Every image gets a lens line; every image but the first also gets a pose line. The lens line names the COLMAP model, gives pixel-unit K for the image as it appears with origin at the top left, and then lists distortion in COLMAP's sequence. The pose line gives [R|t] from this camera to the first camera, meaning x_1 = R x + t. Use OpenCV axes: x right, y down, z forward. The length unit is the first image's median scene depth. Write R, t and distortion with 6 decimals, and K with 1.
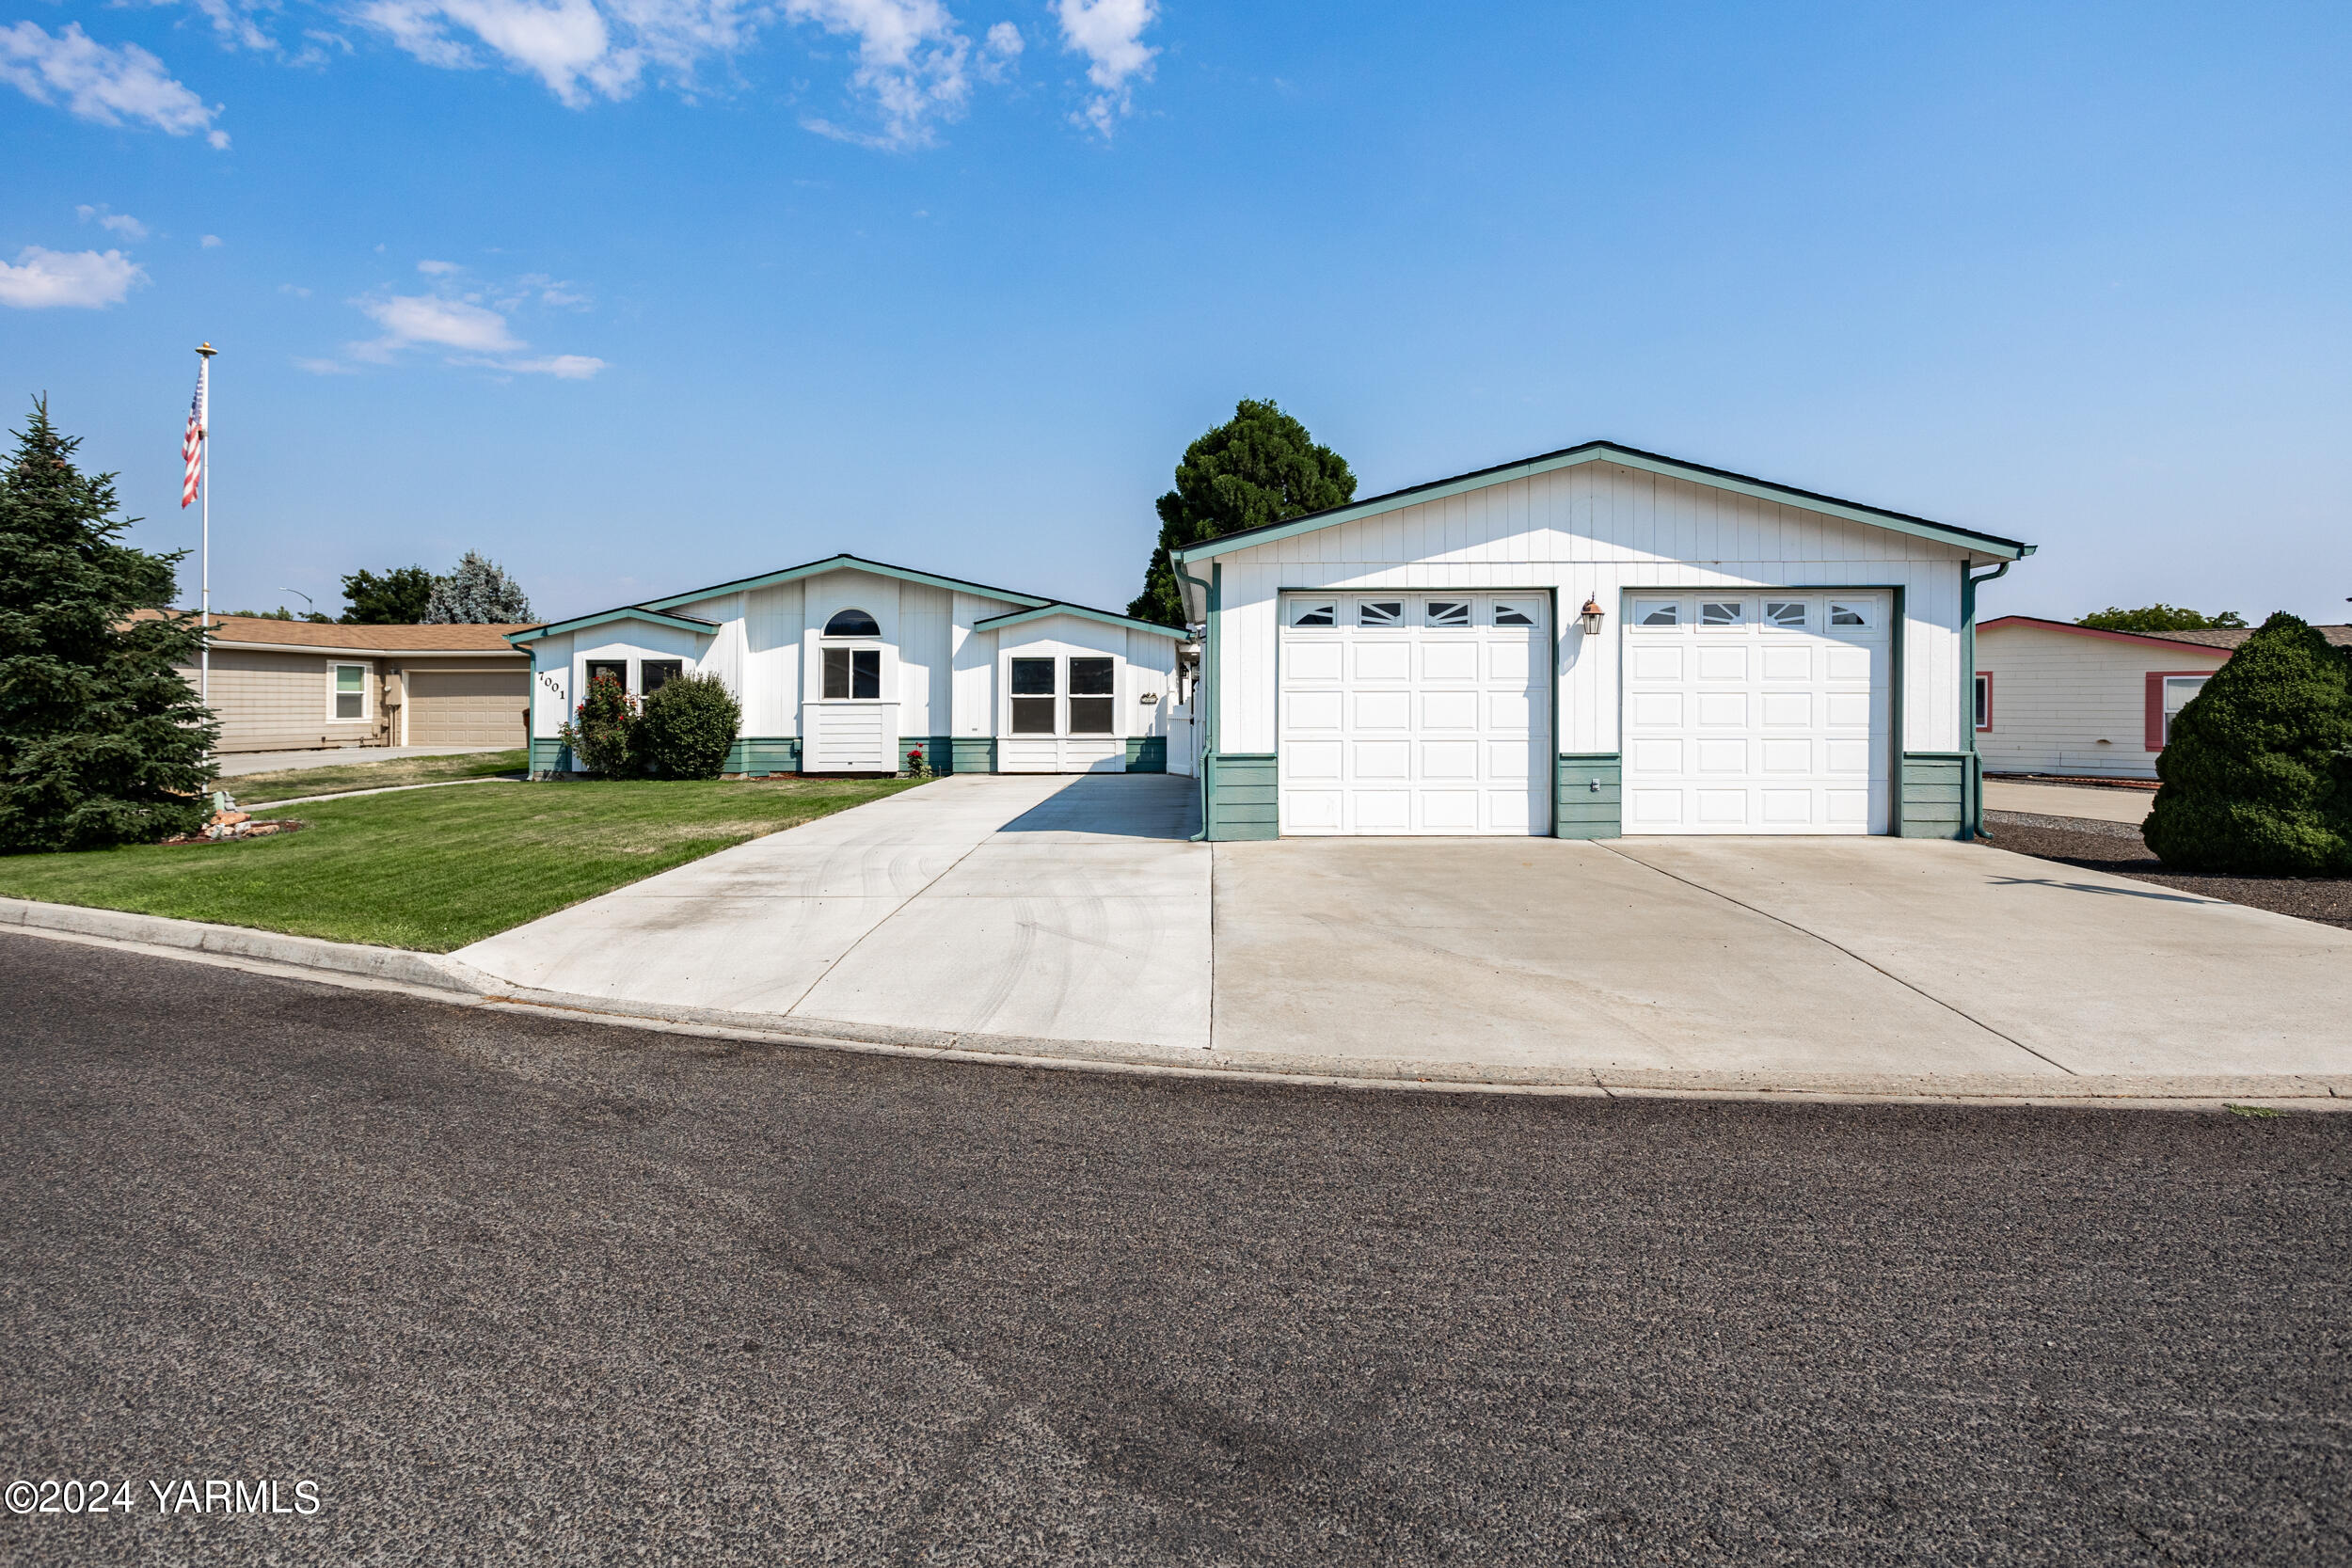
lens RADIAL K [[1311.2, 0, 1174.9], [0, 1311.2, 774.8], [0, 0, 1]] dist [-0.014282, -0.001600]
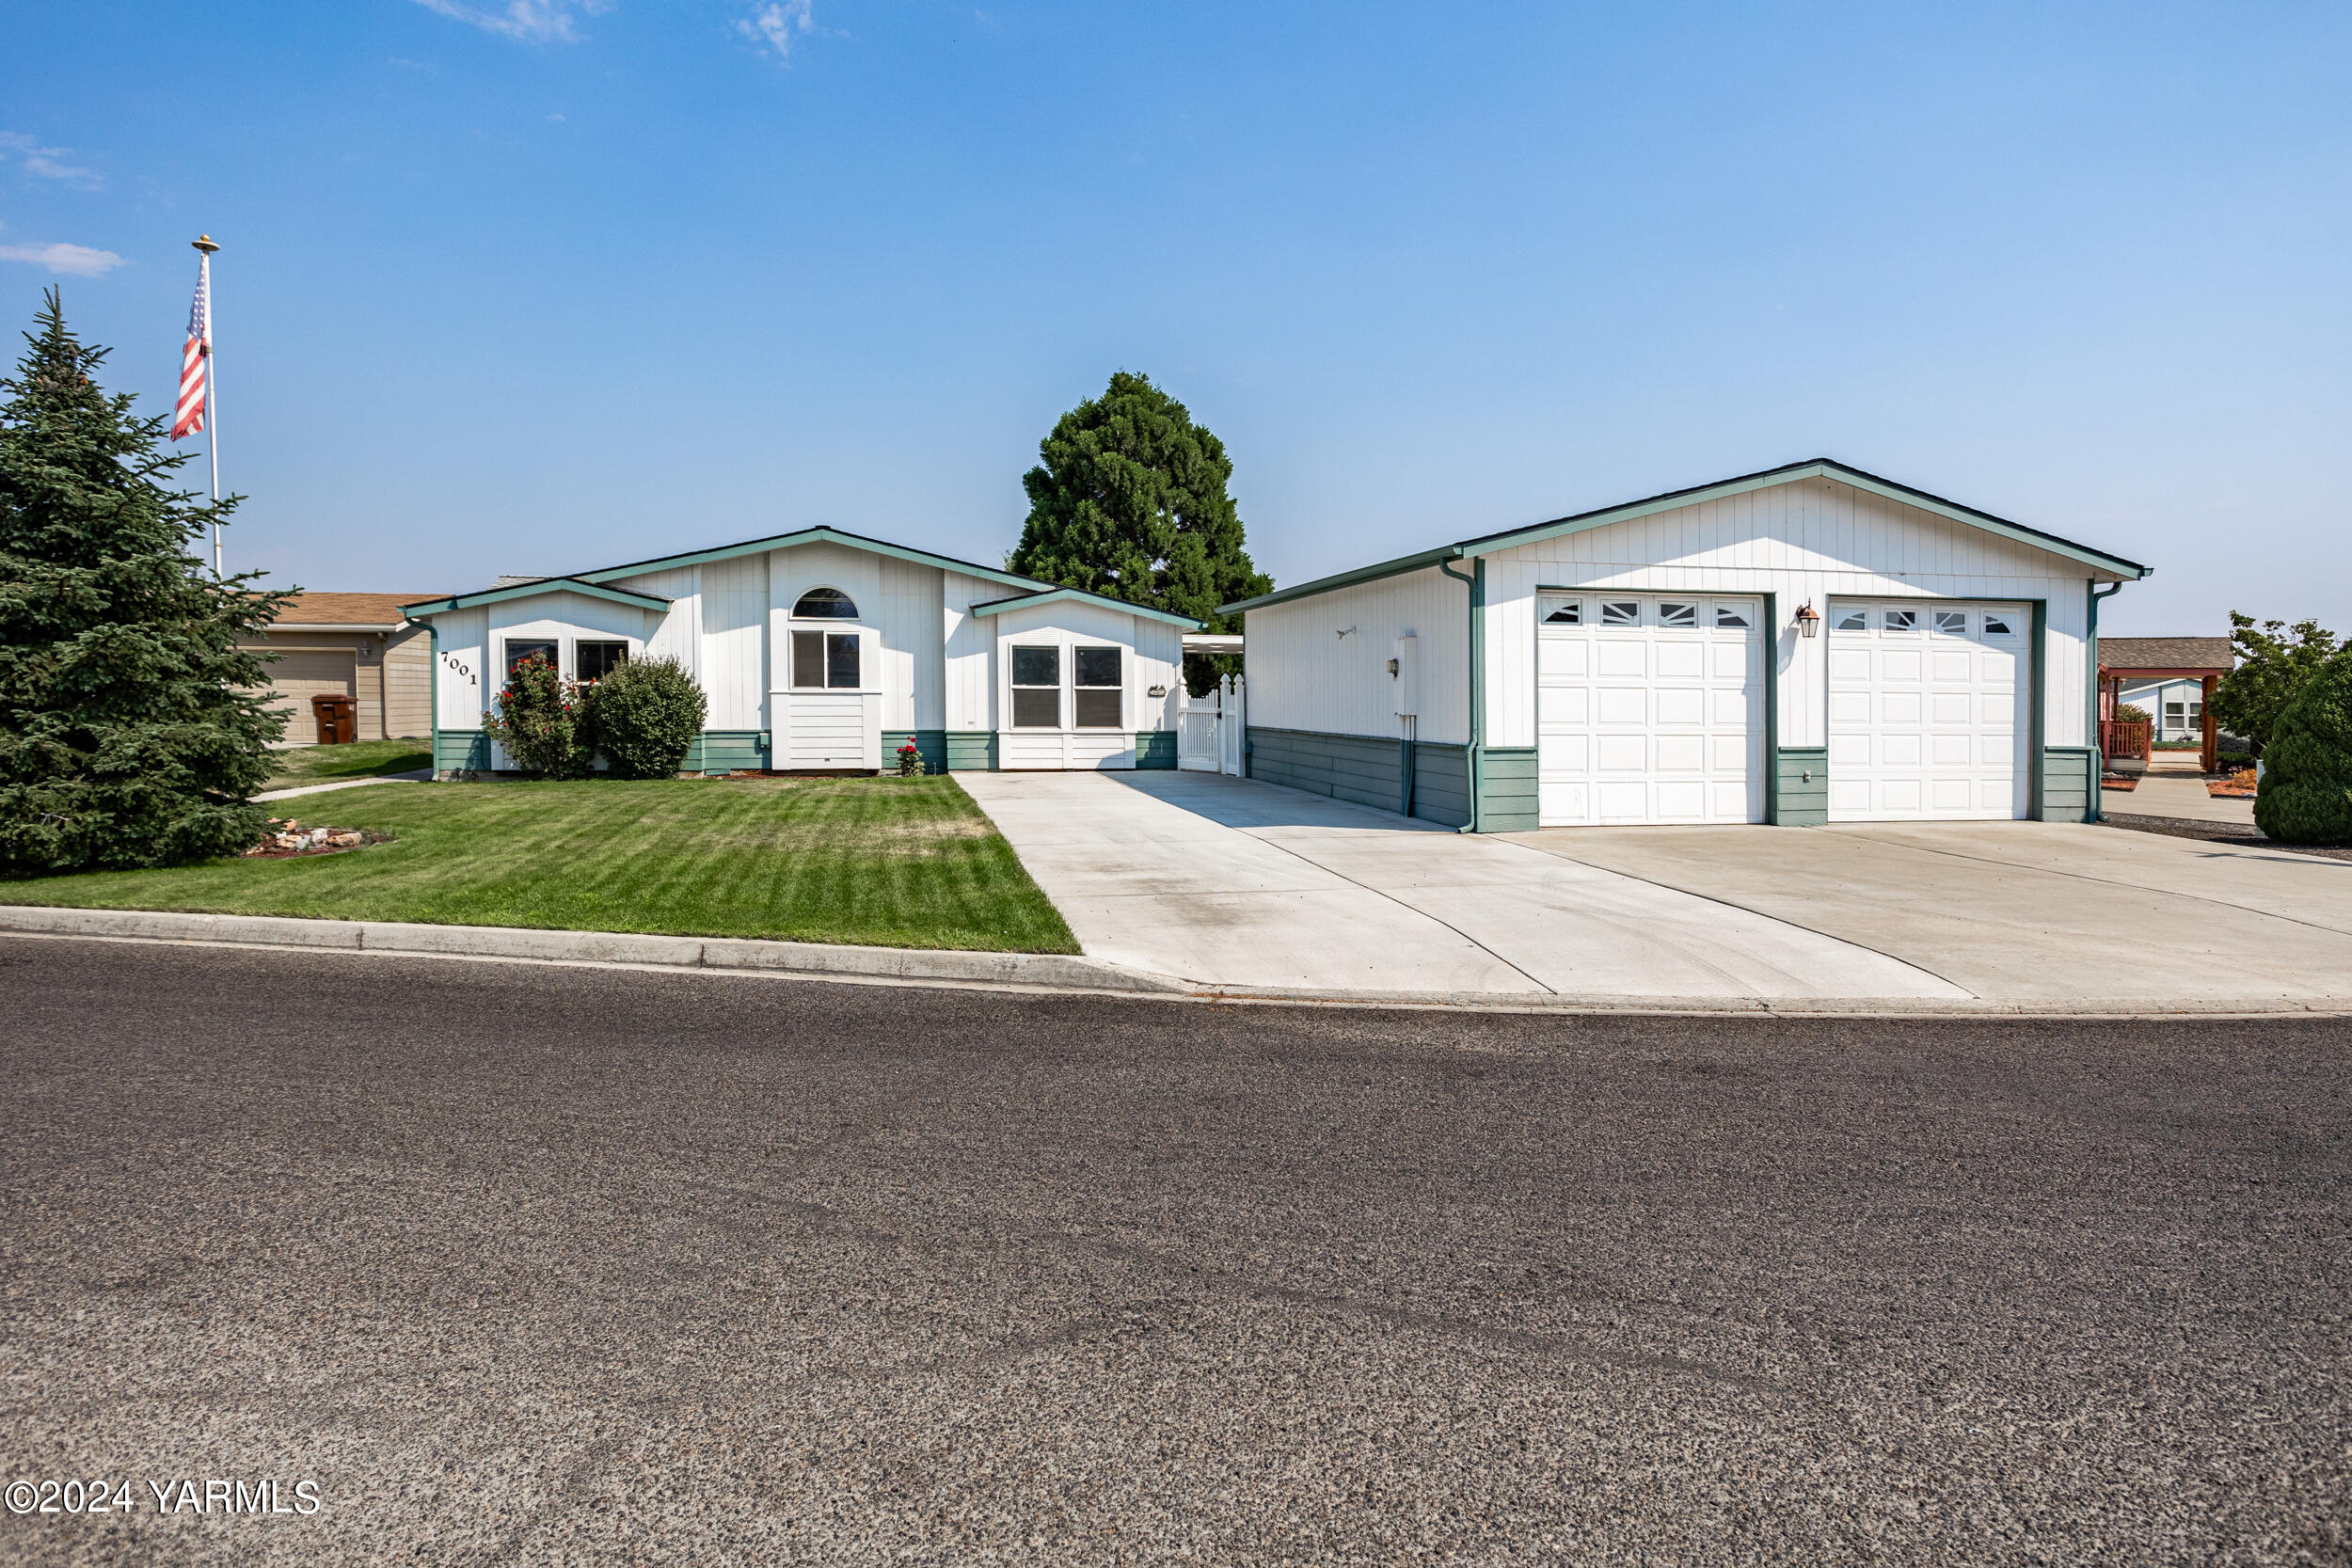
lens RADIAL K [[1427.9, 0, 1190.4], [0, 1427.9, 786.0], [0, 0, 1]] dist [-0.023480, 0.026084]
pose [[0.968703, -0.005817, 0.248153, -0.438188], [0.003910, 0.999959, 0.008175, 0.003899], [-0.248191, -0.006949, 0.968686, -0.012210]]
